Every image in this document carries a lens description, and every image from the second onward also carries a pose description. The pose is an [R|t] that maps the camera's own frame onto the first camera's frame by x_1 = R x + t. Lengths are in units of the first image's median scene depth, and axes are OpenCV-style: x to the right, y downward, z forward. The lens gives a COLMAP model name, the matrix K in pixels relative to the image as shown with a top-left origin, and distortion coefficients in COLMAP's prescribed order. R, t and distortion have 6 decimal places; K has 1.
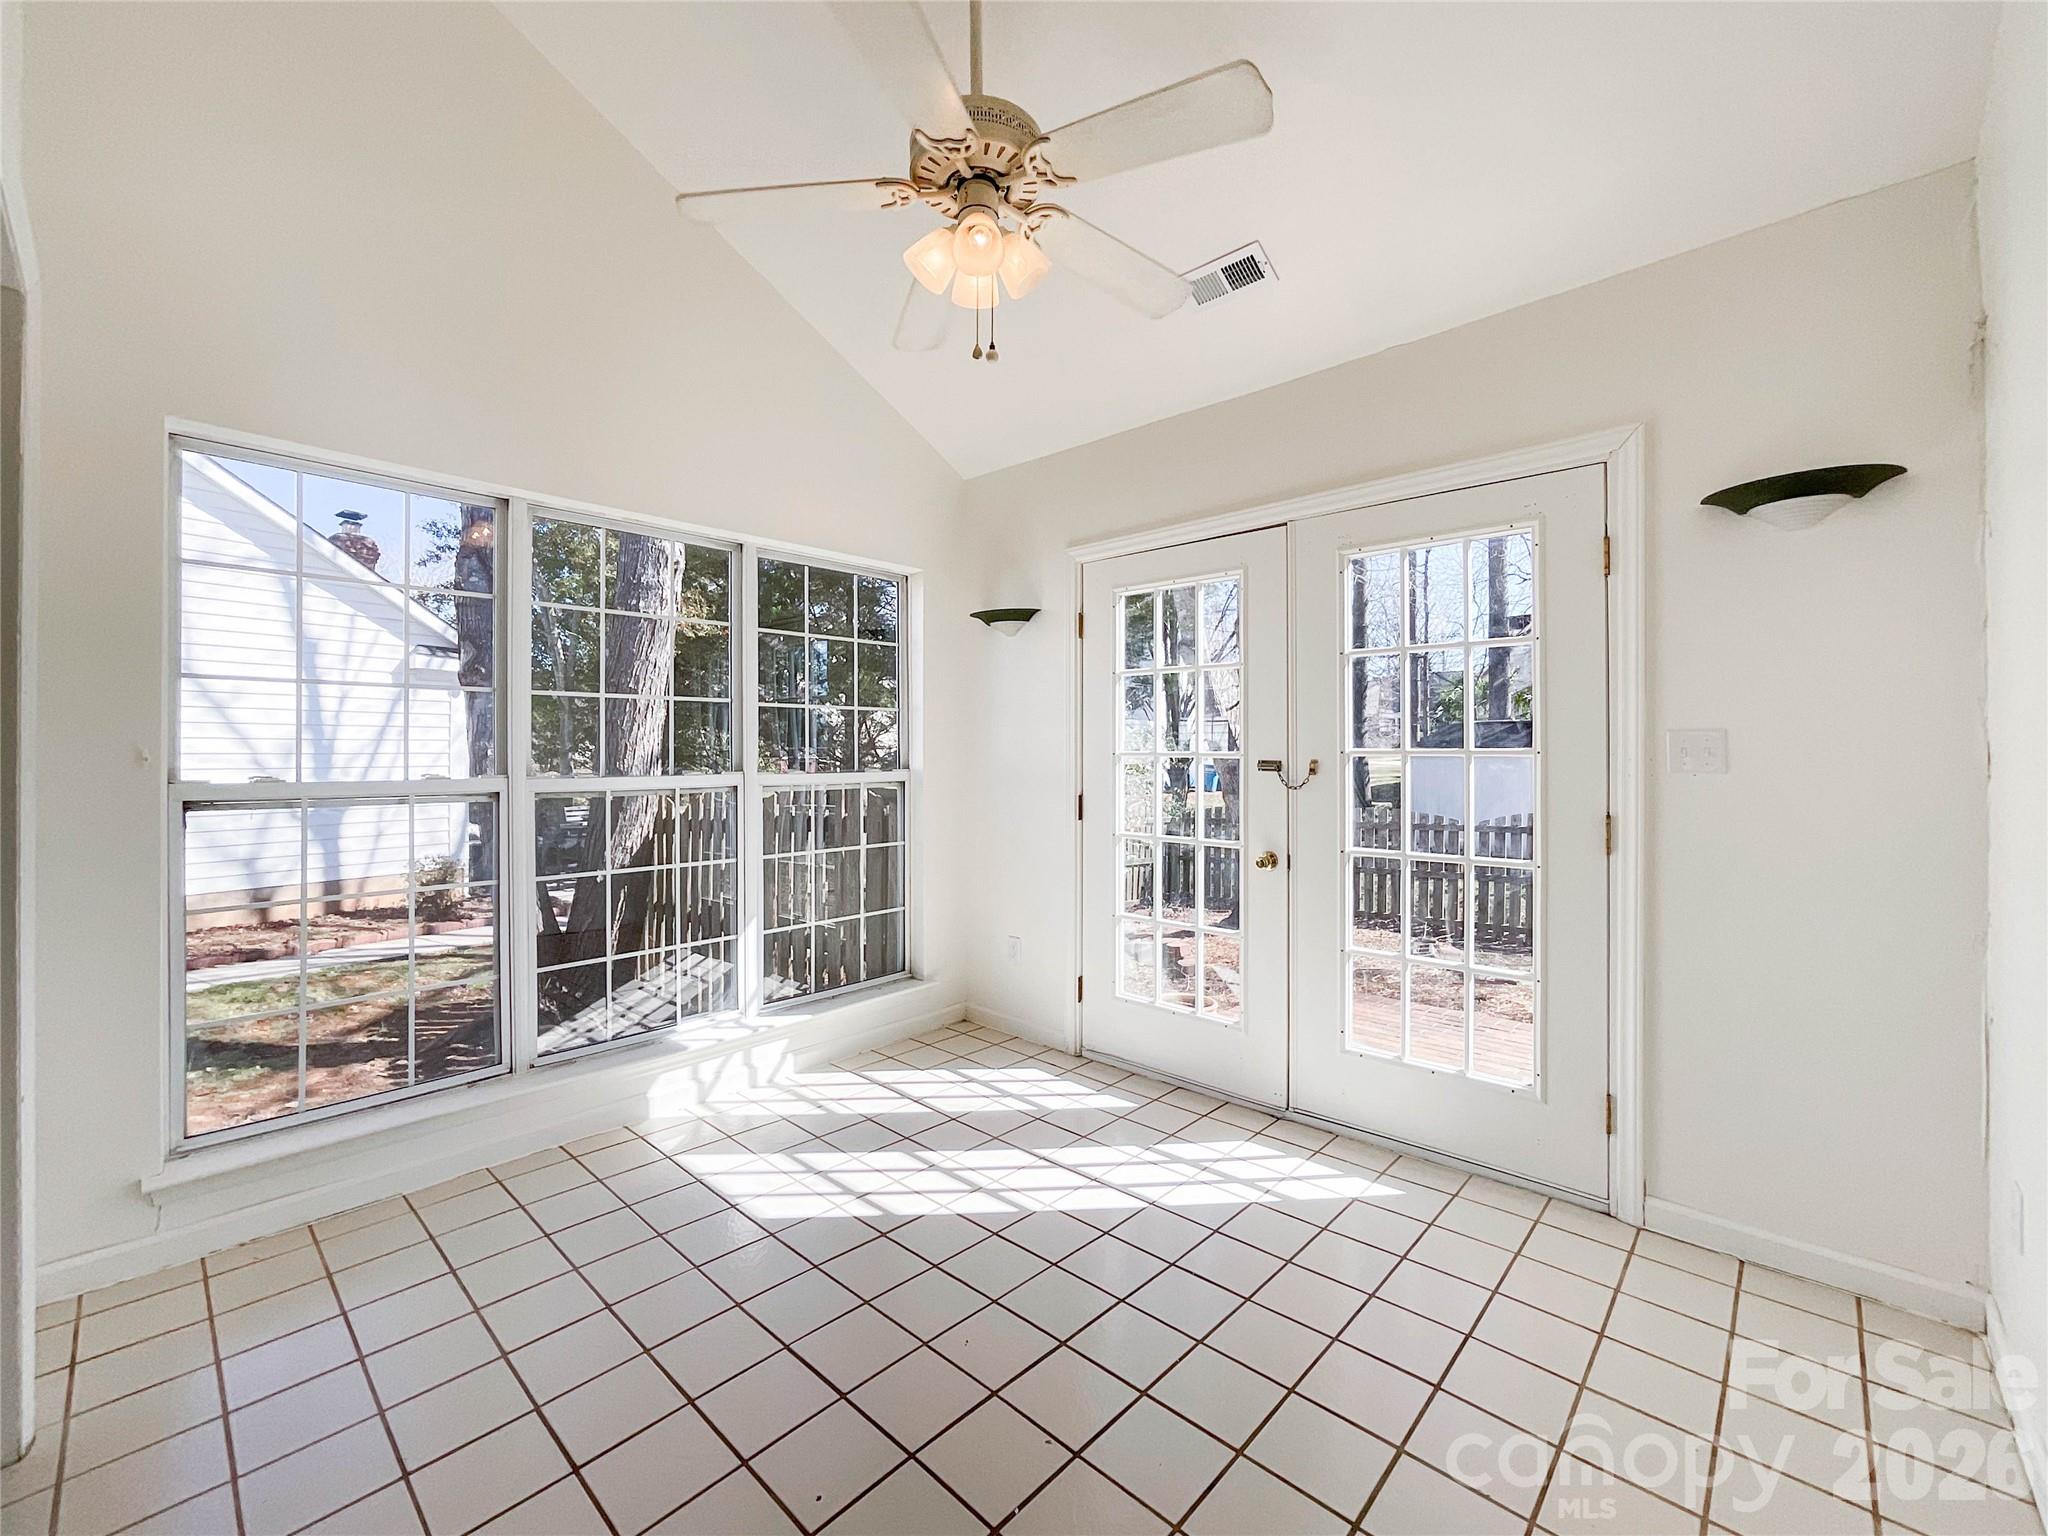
lens RADIAL K [[860.9, 0, 1019.7], [0, 860.9, 774.8], [0, 0, 1]] dist [-0.029287, 0.015359]
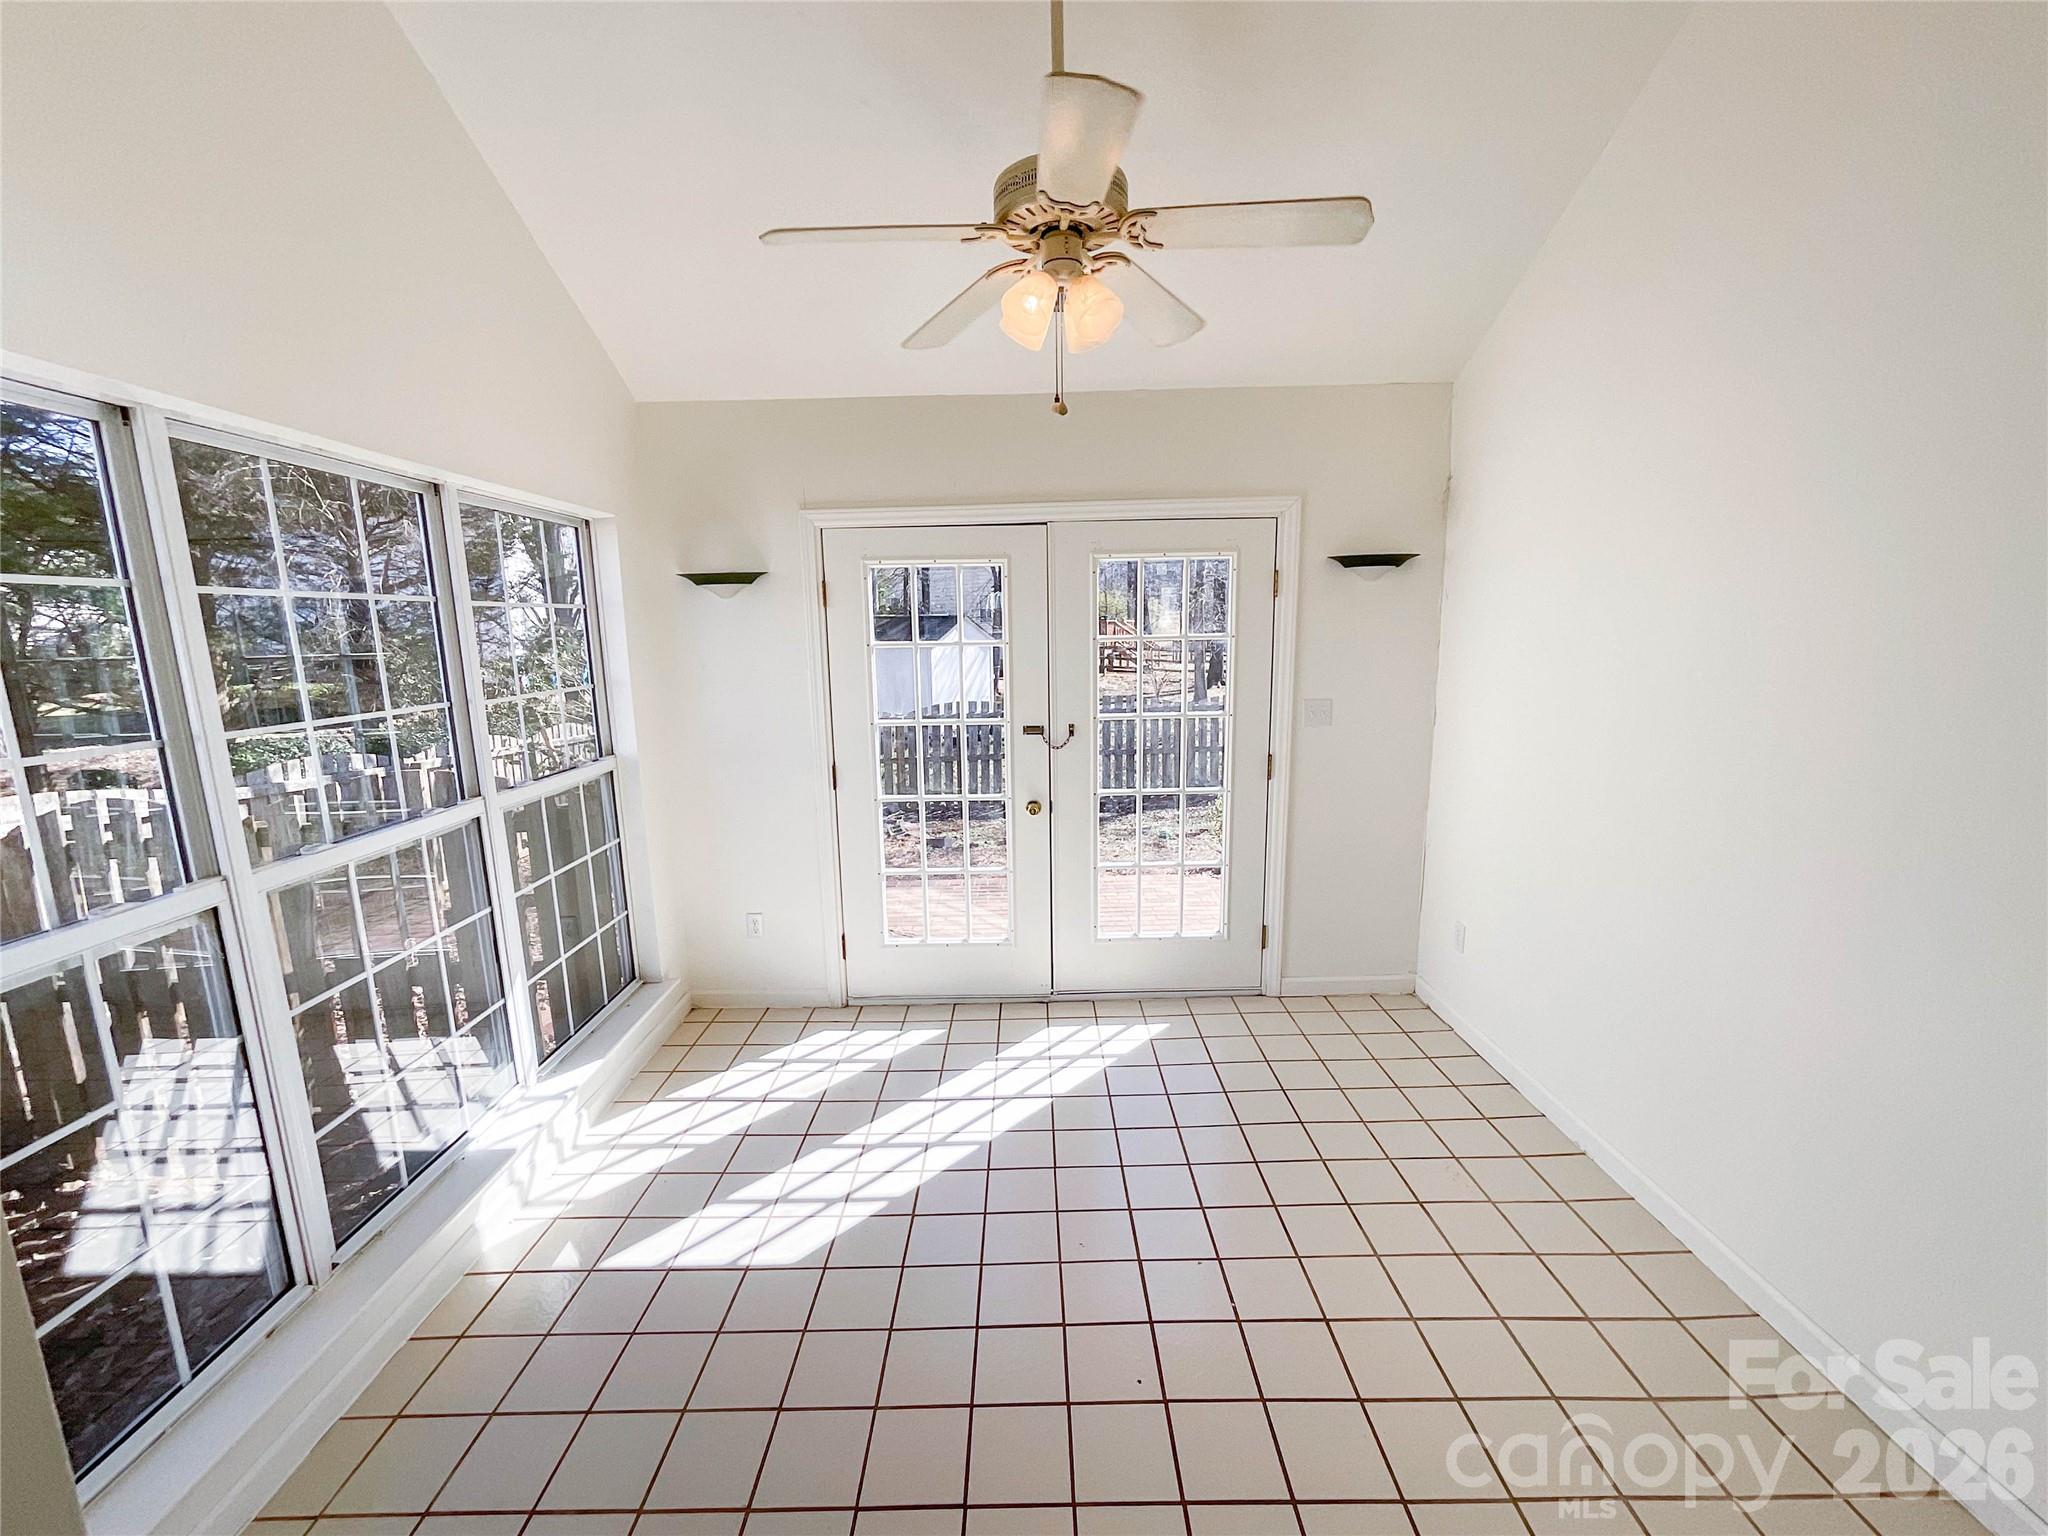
lens RADIAL K [[850.8, 0, 1031.2], [0, 850.8, 806.8], [0, 0, 1]] dist [-0.028782, 0.014046]
pose [[0.726681, -0.160391, 0.667989, -0.565004], [0.038278, 0.980306, 0.193741, -0.146443], [-0.685908, -0.115218, 0.718509, 0.146822]]
